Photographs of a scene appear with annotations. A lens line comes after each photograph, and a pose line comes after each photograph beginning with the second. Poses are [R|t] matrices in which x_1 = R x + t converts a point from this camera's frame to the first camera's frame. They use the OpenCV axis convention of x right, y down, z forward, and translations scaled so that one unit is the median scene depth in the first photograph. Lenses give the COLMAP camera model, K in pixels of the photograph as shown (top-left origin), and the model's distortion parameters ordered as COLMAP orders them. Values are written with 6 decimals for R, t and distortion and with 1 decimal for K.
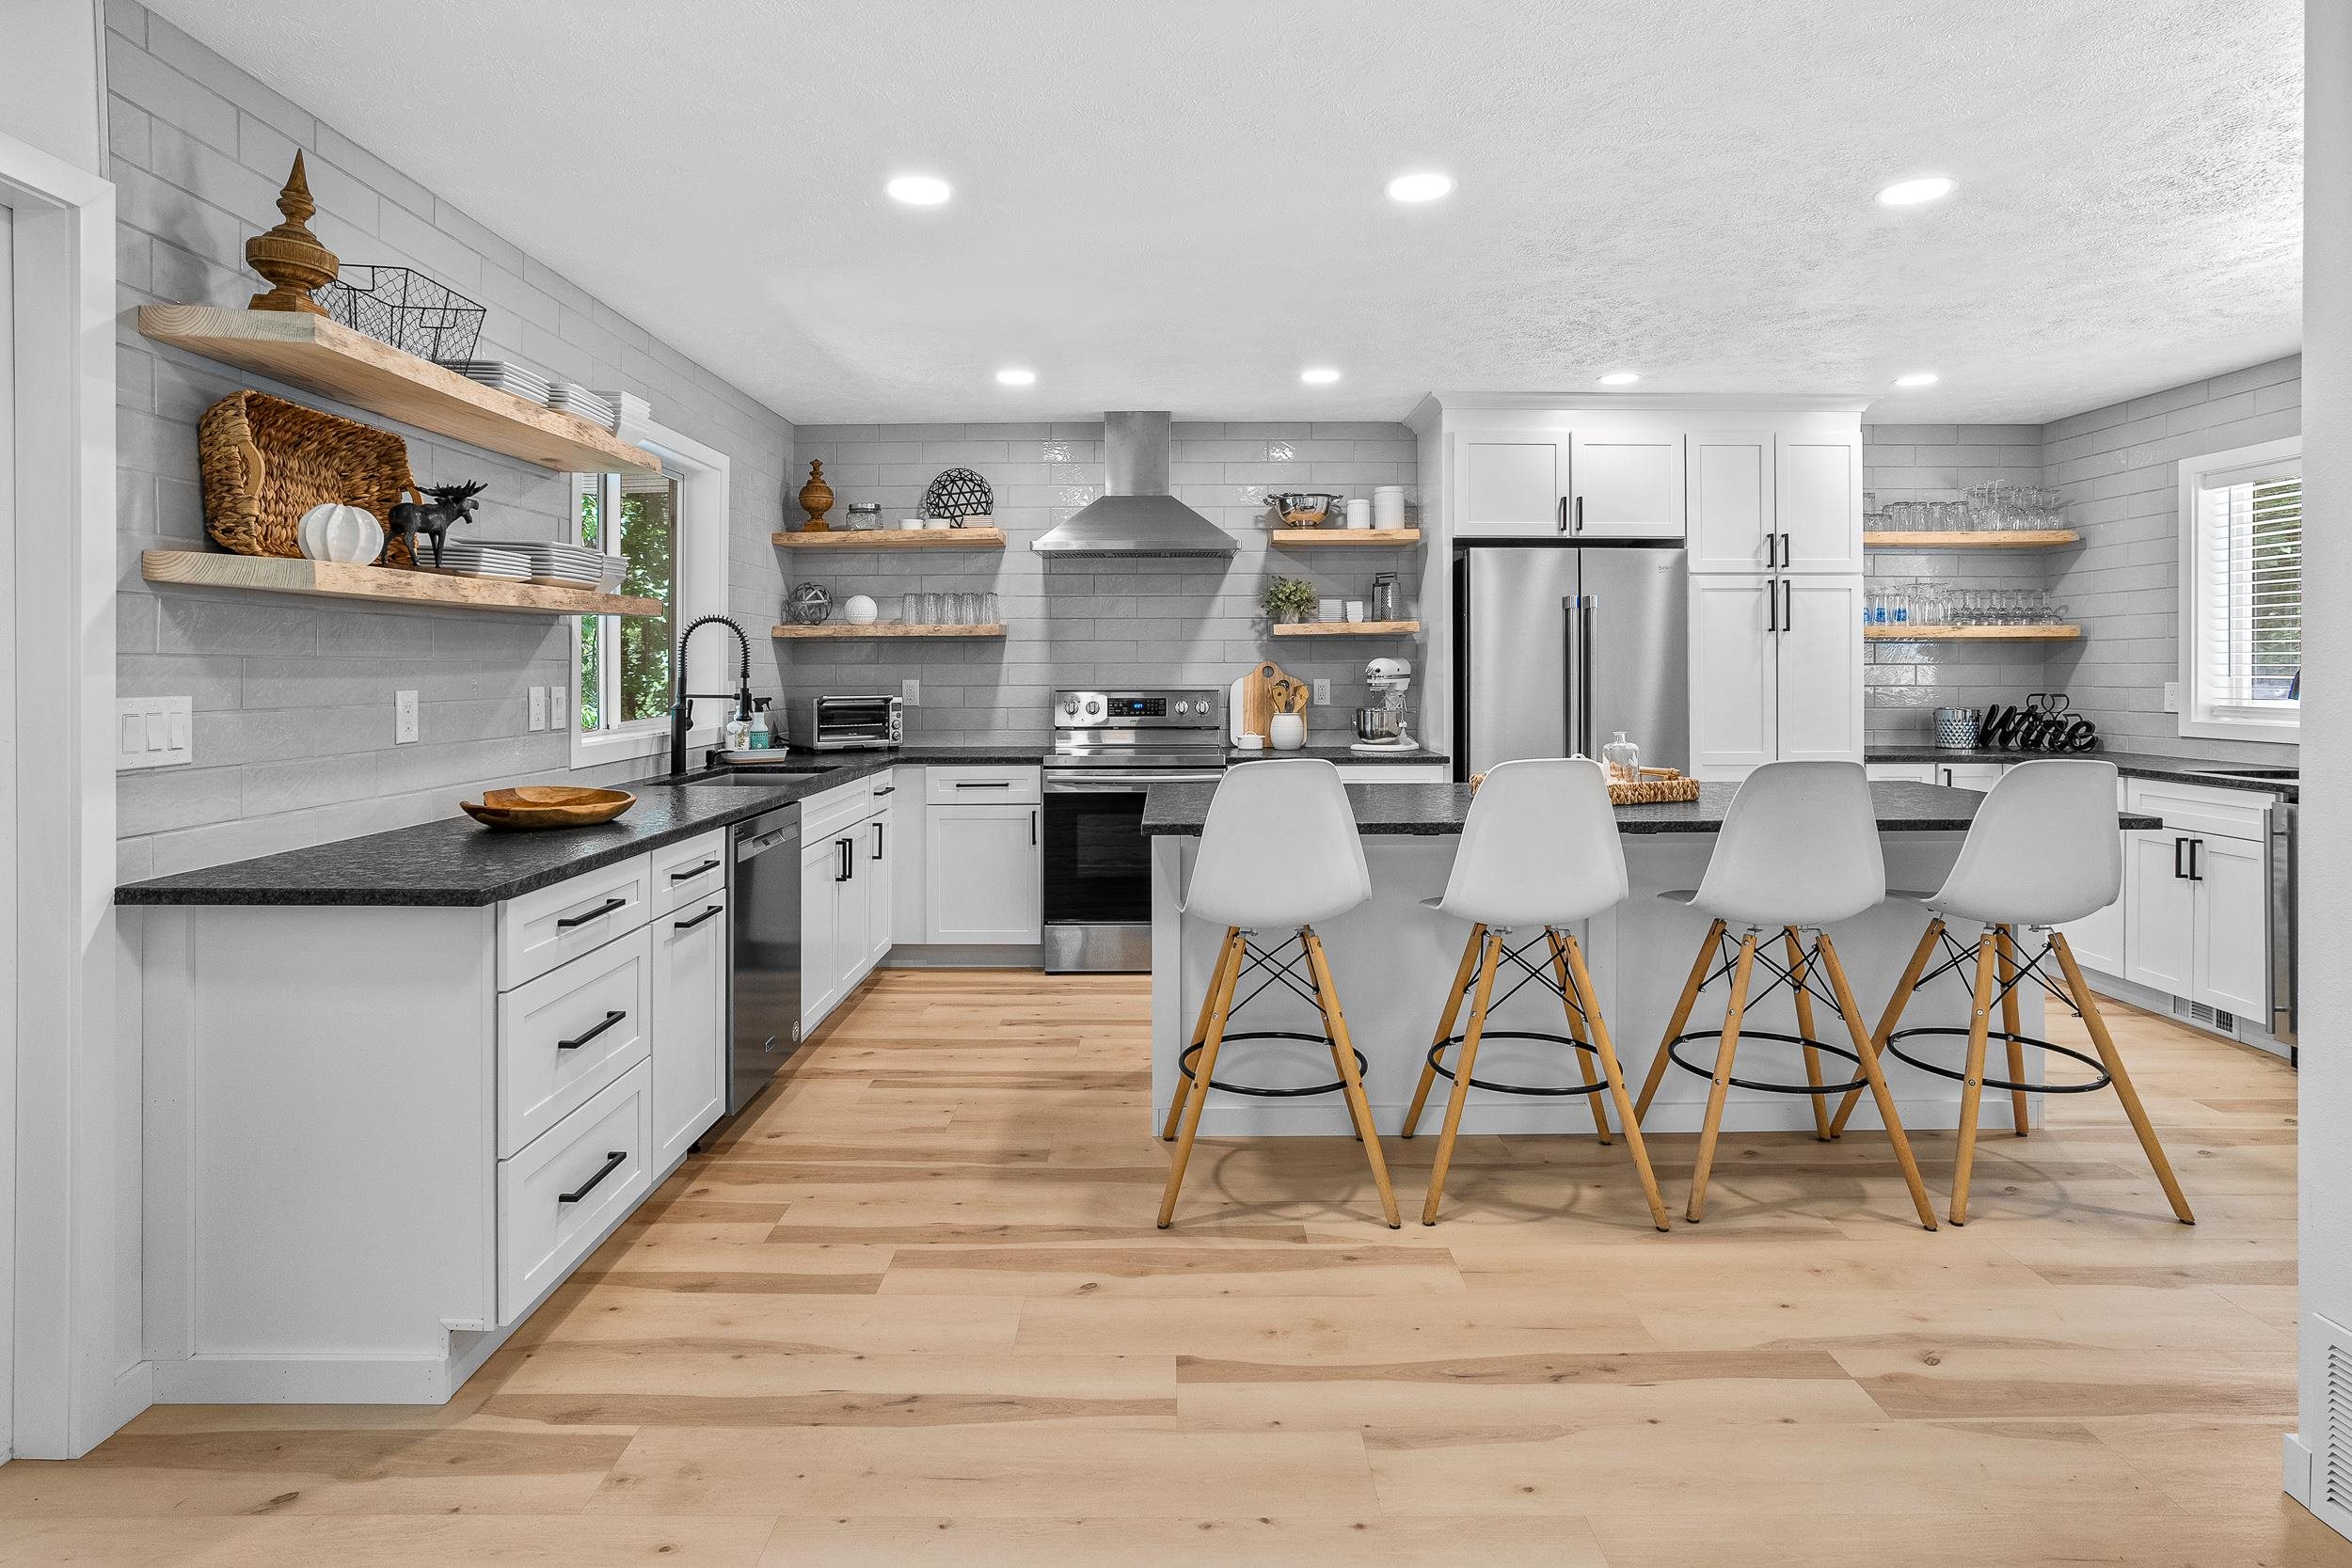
lens RADIAL K [[1246.2, 0, 1187.5], [0, 1246.2, 659.4], [0, 0, 1]] dist [-0.002193, -0.000056]
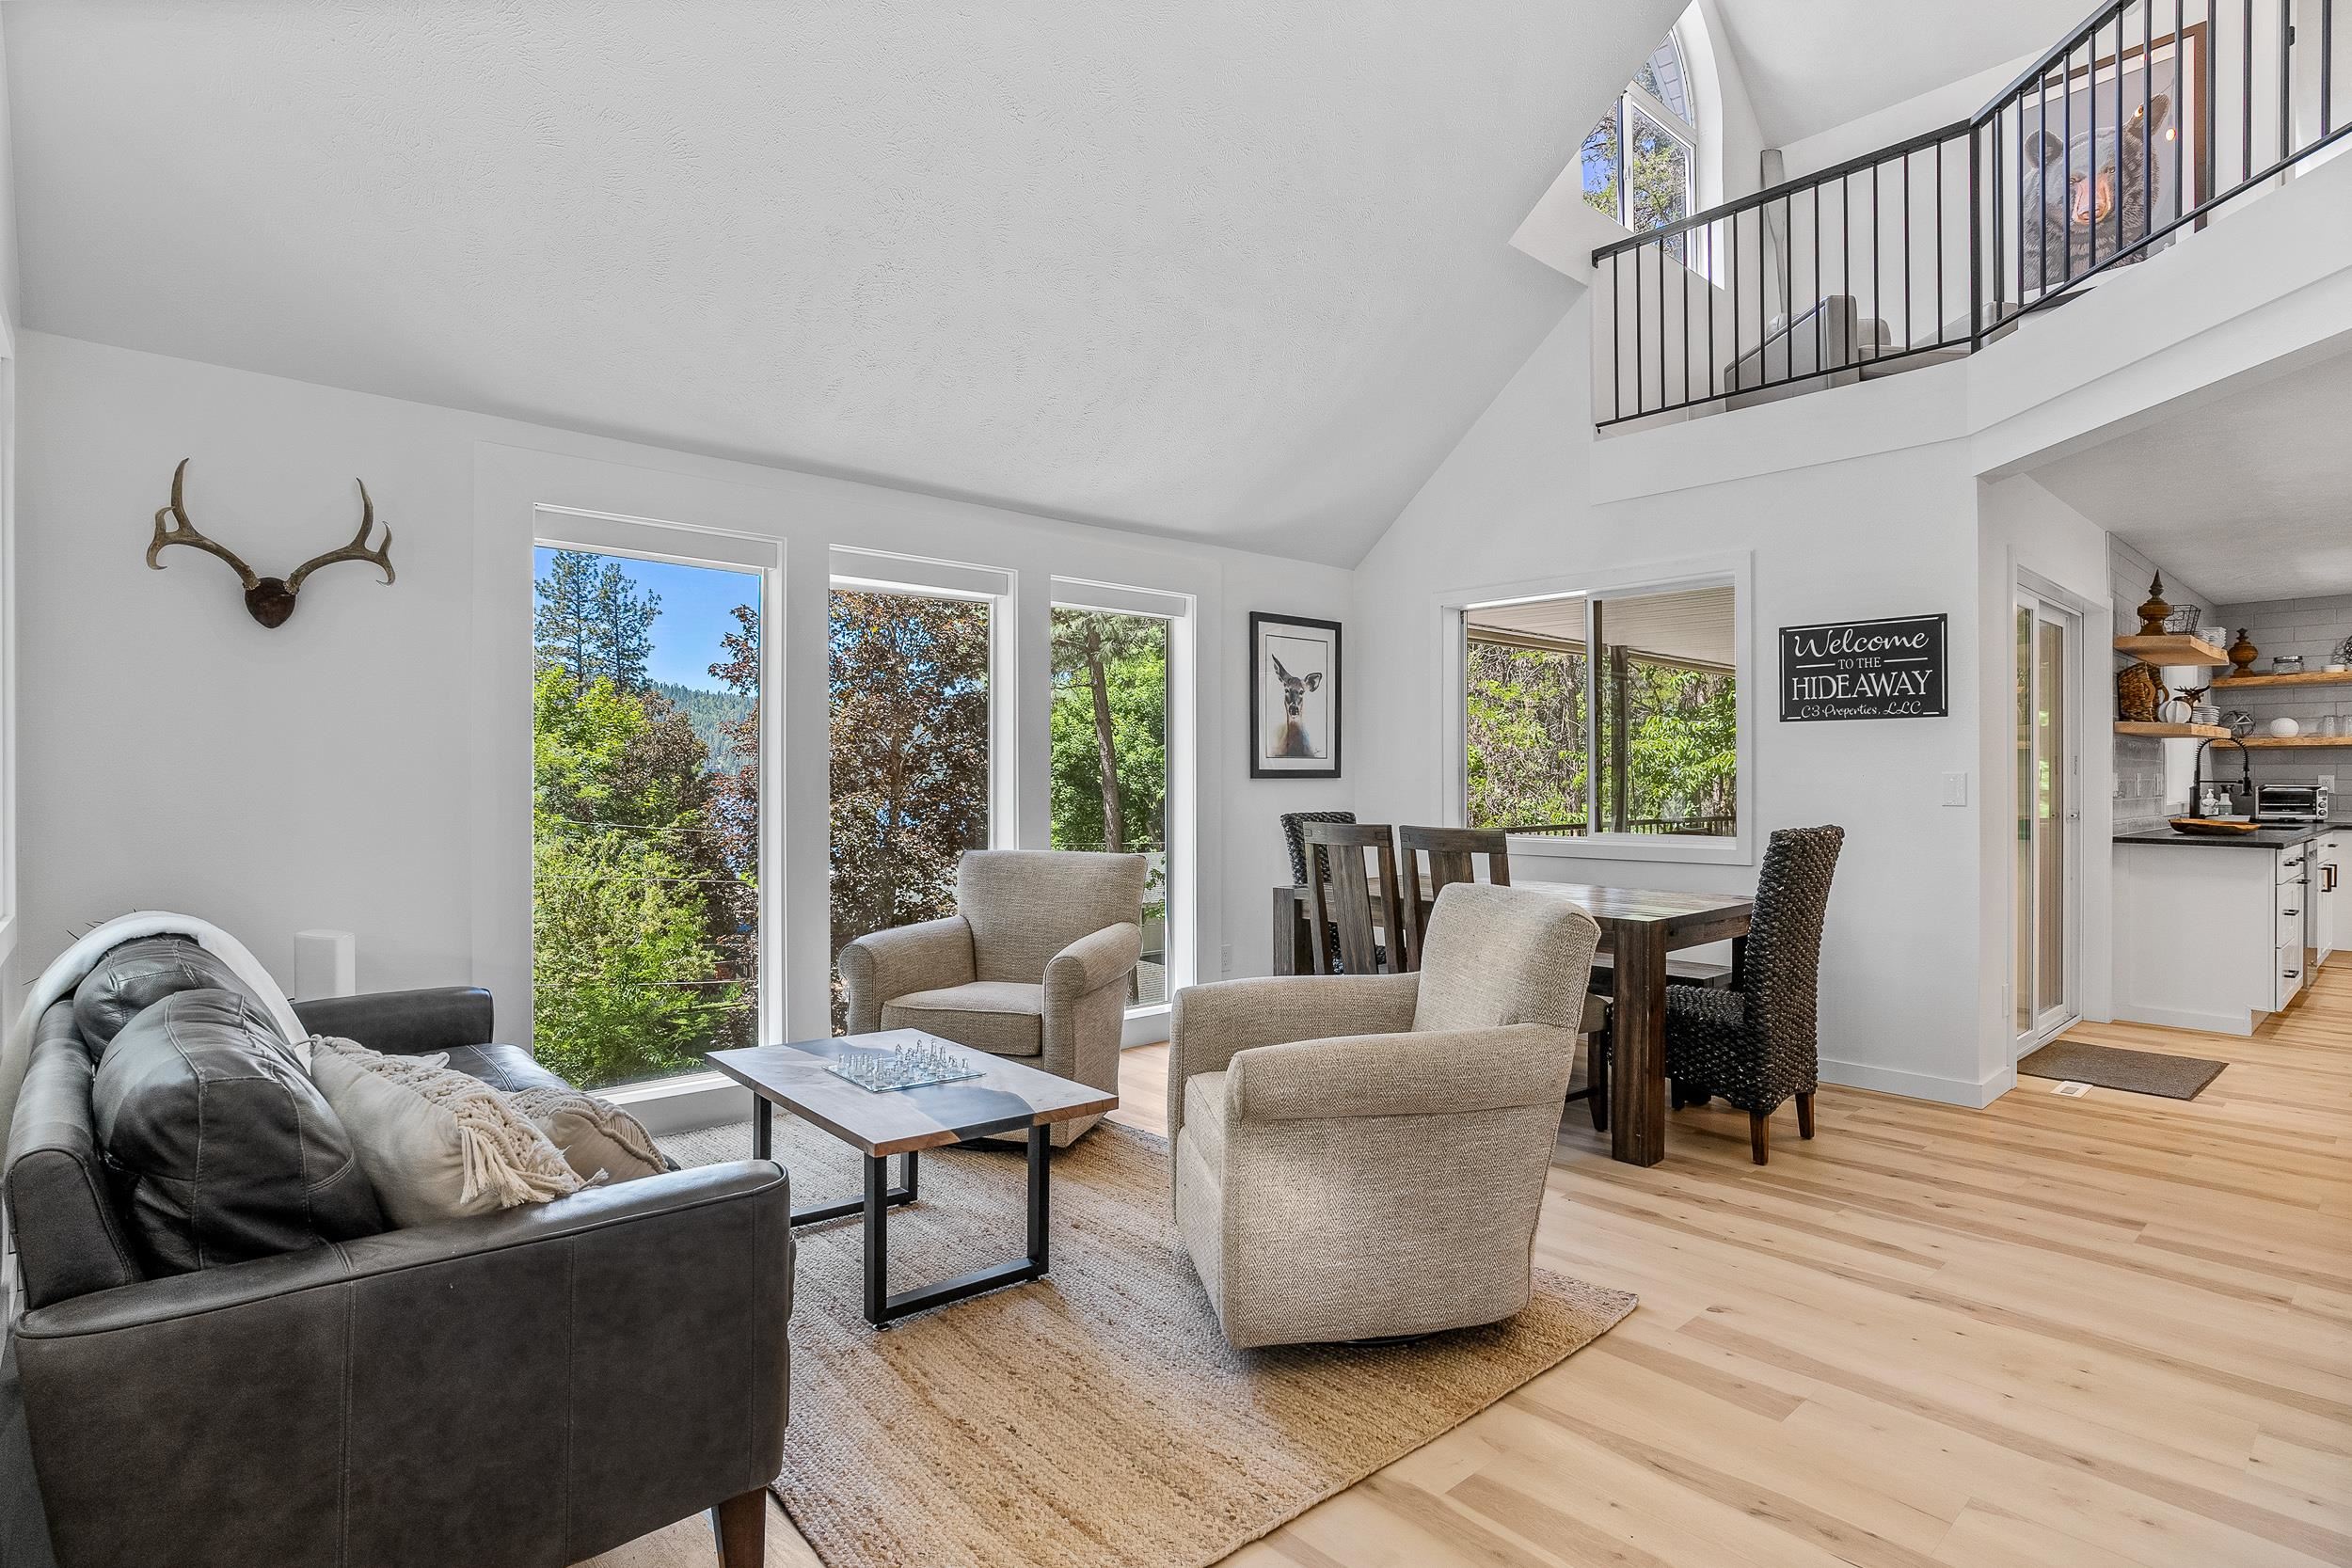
lens RADIAL K [[1189.7, 0, 1138.9], [0, 1189.7, 774.3], [0, 0, 1]] dist [-0.002548, 0.000351]
pose [[0.660208, 0.000472, -0.751083, -0.105392], [0.003745, 0.999985, 0.003920, 0.005592], [0.751074, -0.005401, 0.660196, -1.014015]]
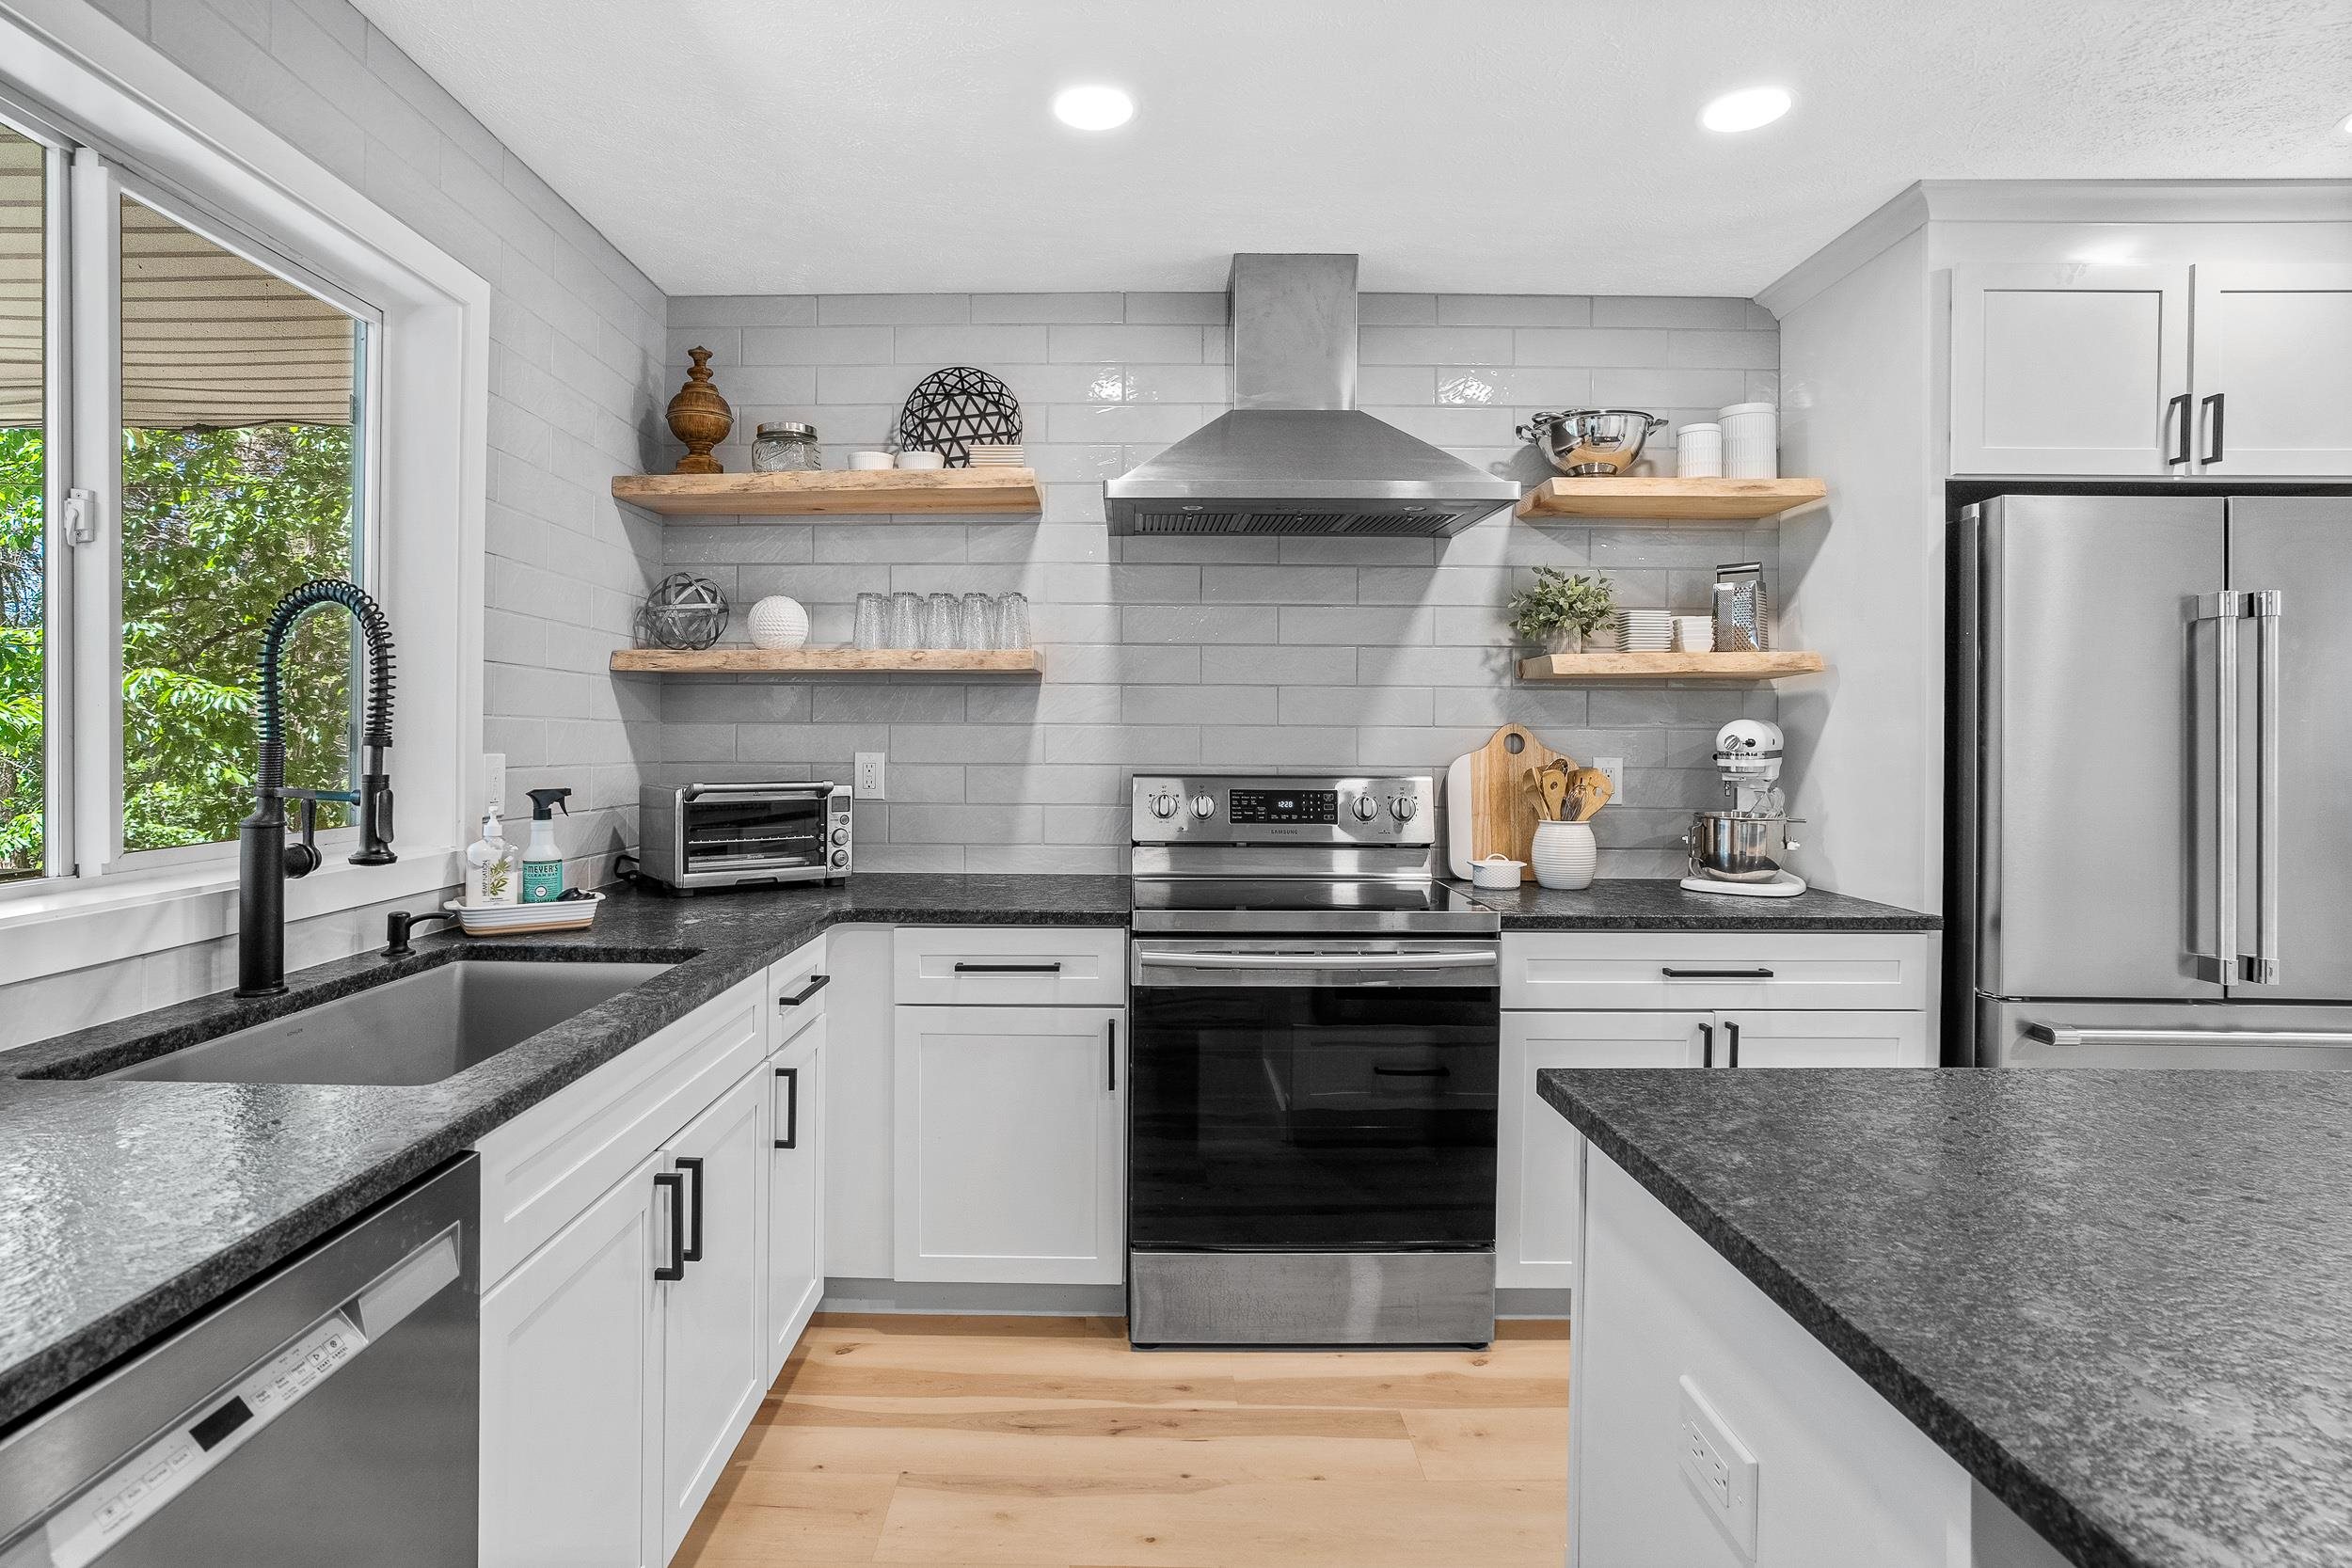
lens RADIAL K [[1207.1, 0, 1127.5], [0, 1207.1, 733.8], [0, 0, 1]] dist [-0.003874, -0.000227]
pose [[0.999716, 0.008895, -0.022087, -0.103740], [-0.008822, 0.999955, 0.003423, 0.005812], [0.022116, -0.003227, 0.999750, 0.505197]]
